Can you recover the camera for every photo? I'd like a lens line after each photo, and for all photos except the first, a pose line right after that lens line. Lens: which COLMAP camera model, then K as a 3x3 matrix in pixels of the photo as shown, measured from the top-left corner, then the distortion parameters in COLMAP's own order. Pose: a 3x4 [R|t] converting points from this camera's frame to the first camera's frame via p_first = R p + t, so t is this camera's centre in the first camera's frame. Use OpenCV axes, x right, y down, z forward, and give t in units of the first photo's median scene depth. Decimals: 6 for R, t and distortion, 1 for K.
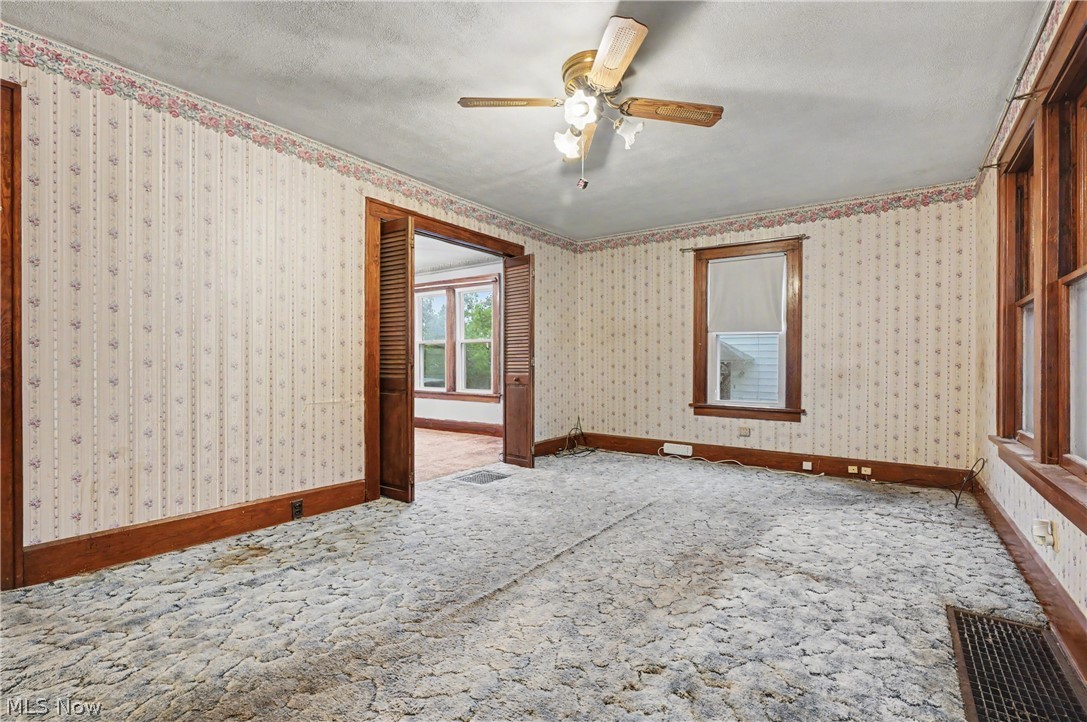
lens RADIAL K [[493.8, 0, 547.2], [0, 493.8, 367.7], [0, 0, 1]] dist [-0.005537, -0.000754]
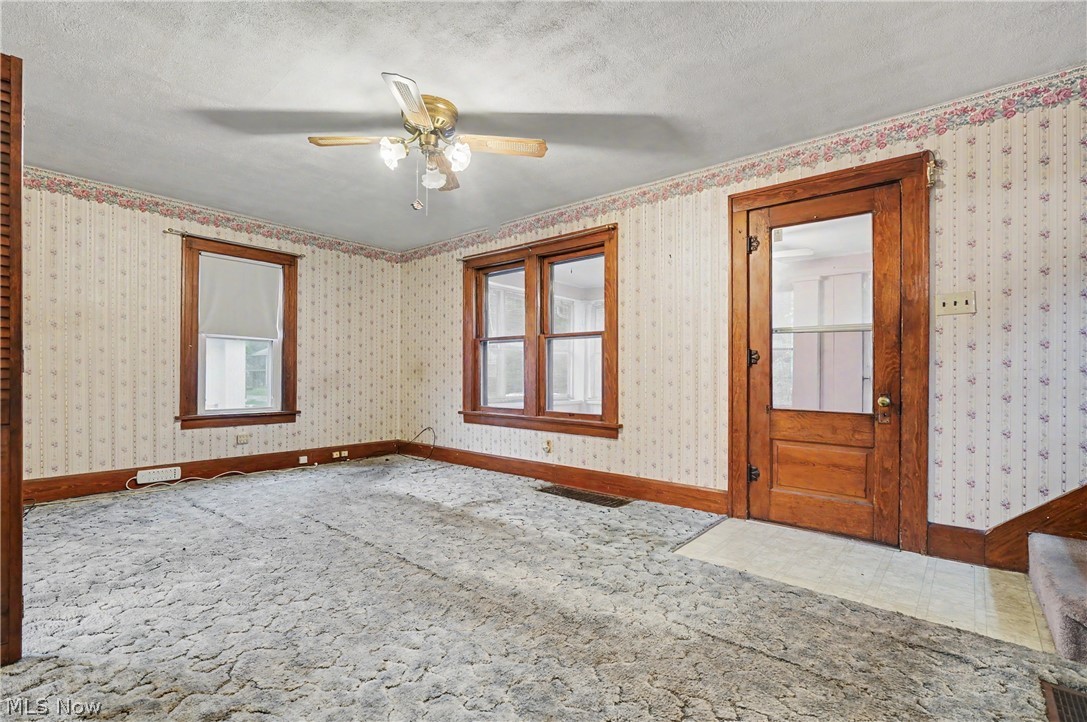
lens RADIAL K [[493.8, 0, 543.7], [0, 493.8, 368.9], [0, 0, 1]] dist [-0.005537, -0.000754]
pose [[0.086635, 0.004481, 0.996230, -0.622047], [0.000103, 0.999990, -0.004507, -0.004995], [-0.996240, 0.000493, 0.086634, 0.397628]]
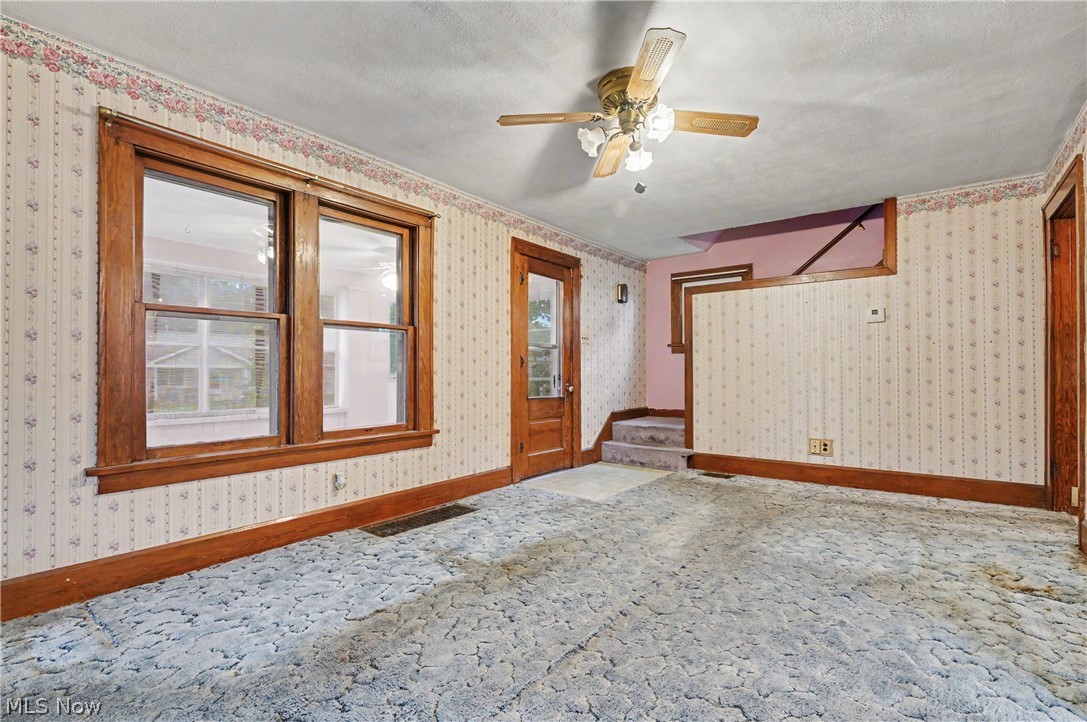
lens RADIAL K [[493.8, 0, 539.8], [0, 493.8, 367.2], [0, 0, 1]] dist [-0.005537, -0.000754]
pose [[-0.998872, 0.001930, 0.047435, 0.141573], [0.001554, 0.999967, -0.007963, -0.007463], [-0.047449, -0.007881, -0.998843, 1.250242]]
